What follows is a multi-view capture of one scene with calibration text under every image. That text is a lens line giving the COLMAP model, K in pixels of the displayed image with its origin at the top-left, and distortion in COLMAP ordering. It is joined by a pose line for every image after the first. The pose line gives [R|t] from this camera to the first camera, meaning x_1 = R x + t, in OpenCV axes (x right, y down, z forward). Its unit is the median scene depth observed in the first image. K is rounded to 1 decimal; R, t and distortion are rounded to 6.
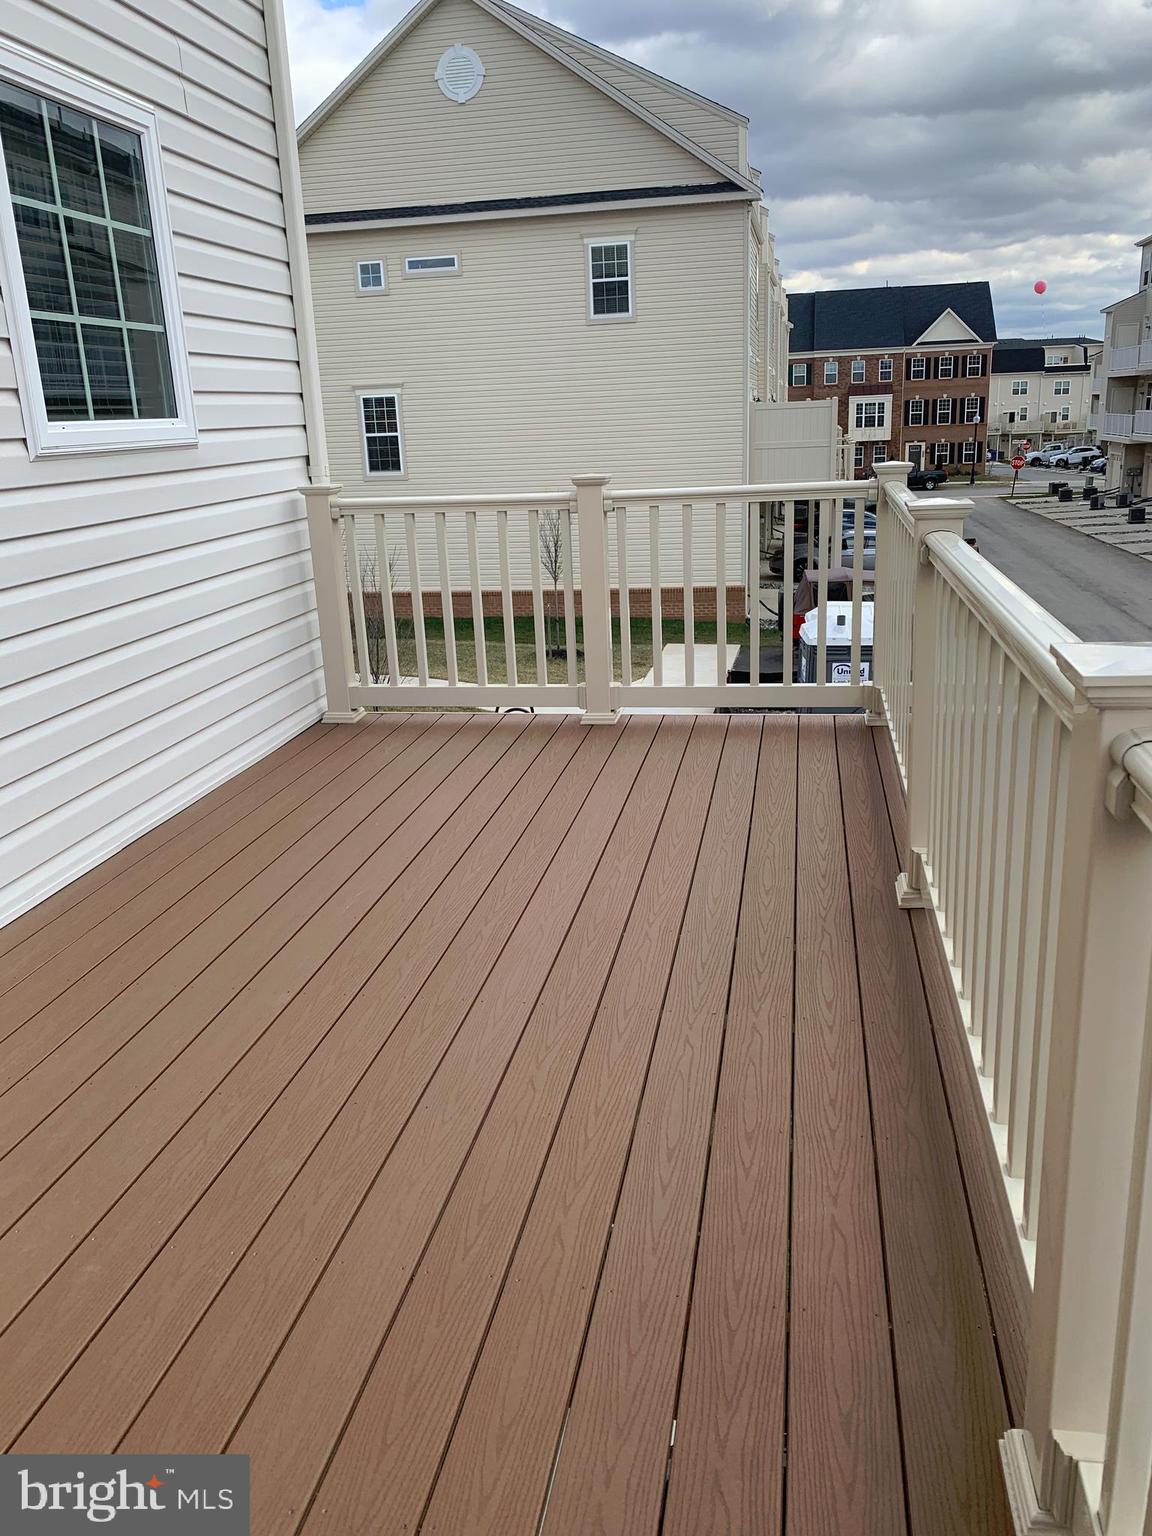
lens RADIAL K [[1175.1, 0, 579.9], [0, 1175.1, 768.6], [0, 0, 1]] dist [0.036080, -0.043971]
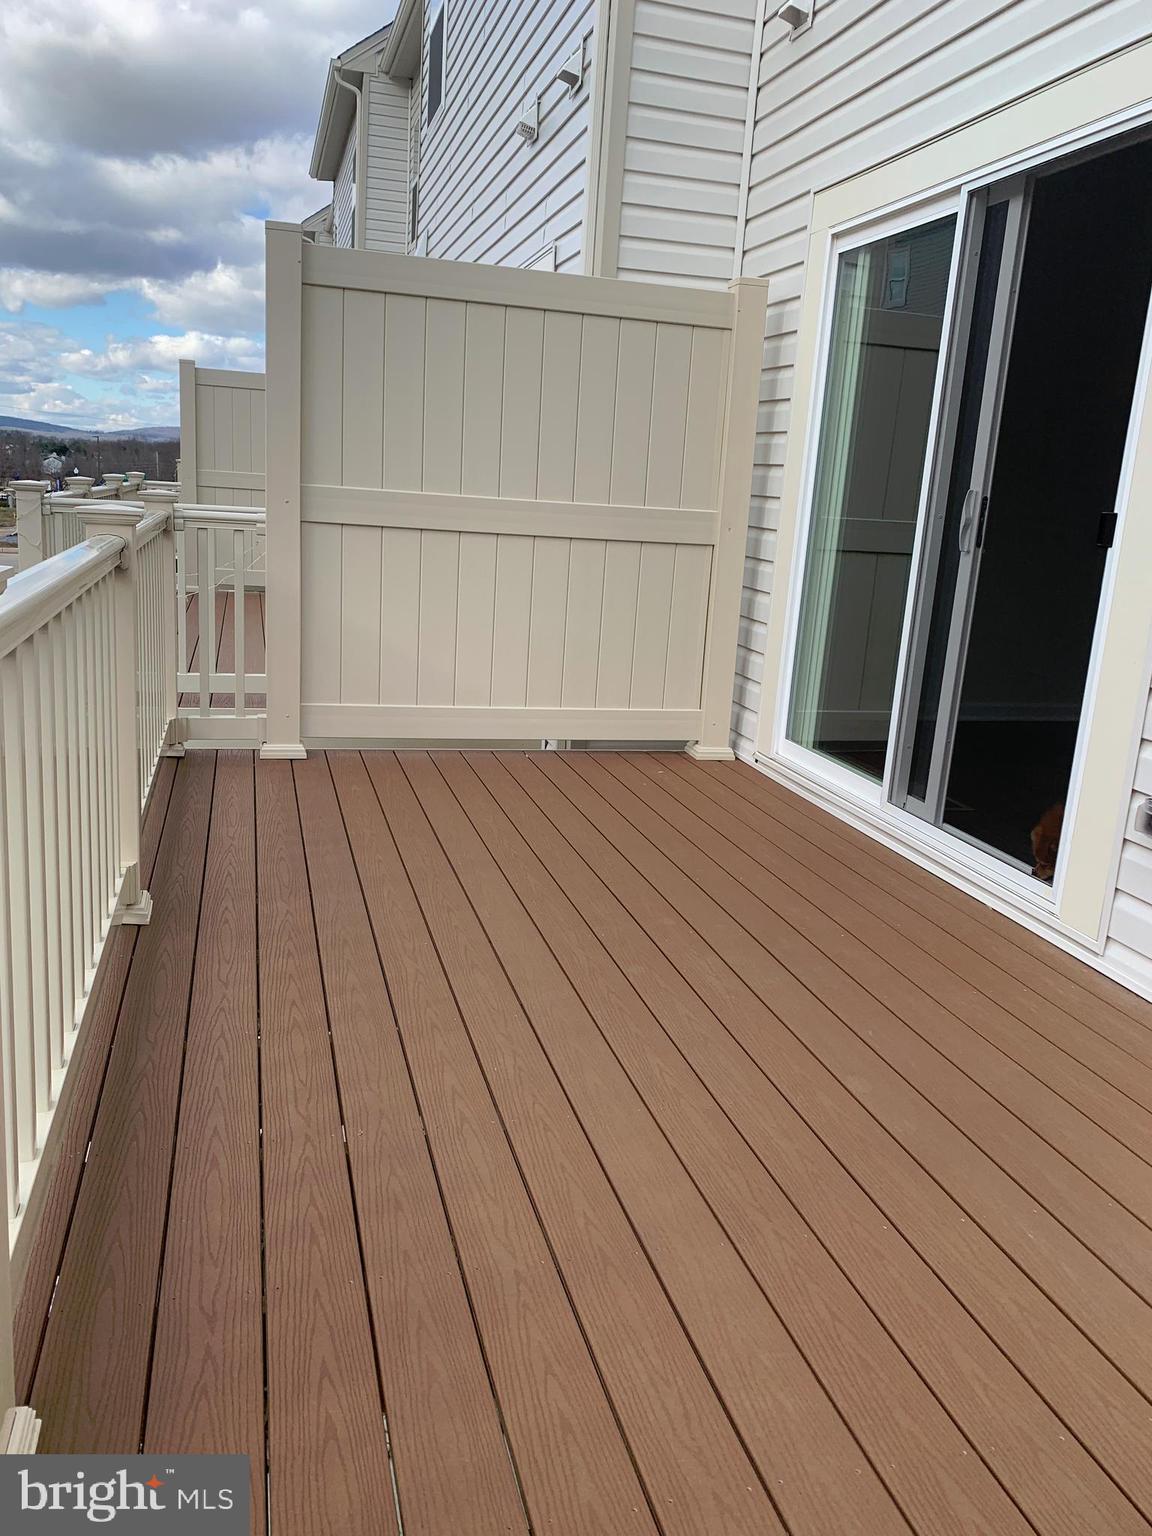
lens RADIAL K [[1175.1, 0, 580.0], [0, 1175.1, 762.5], [0, 0, 1]] dist [0.036080, -0.043971]
pose [[-0.901693, 0.082832, -0.424369, 0.351612], [-0.148820, 0.862054, 0.484474, -0.521344], [0.405959, 0.500002, -0.764981, 1.821311]]
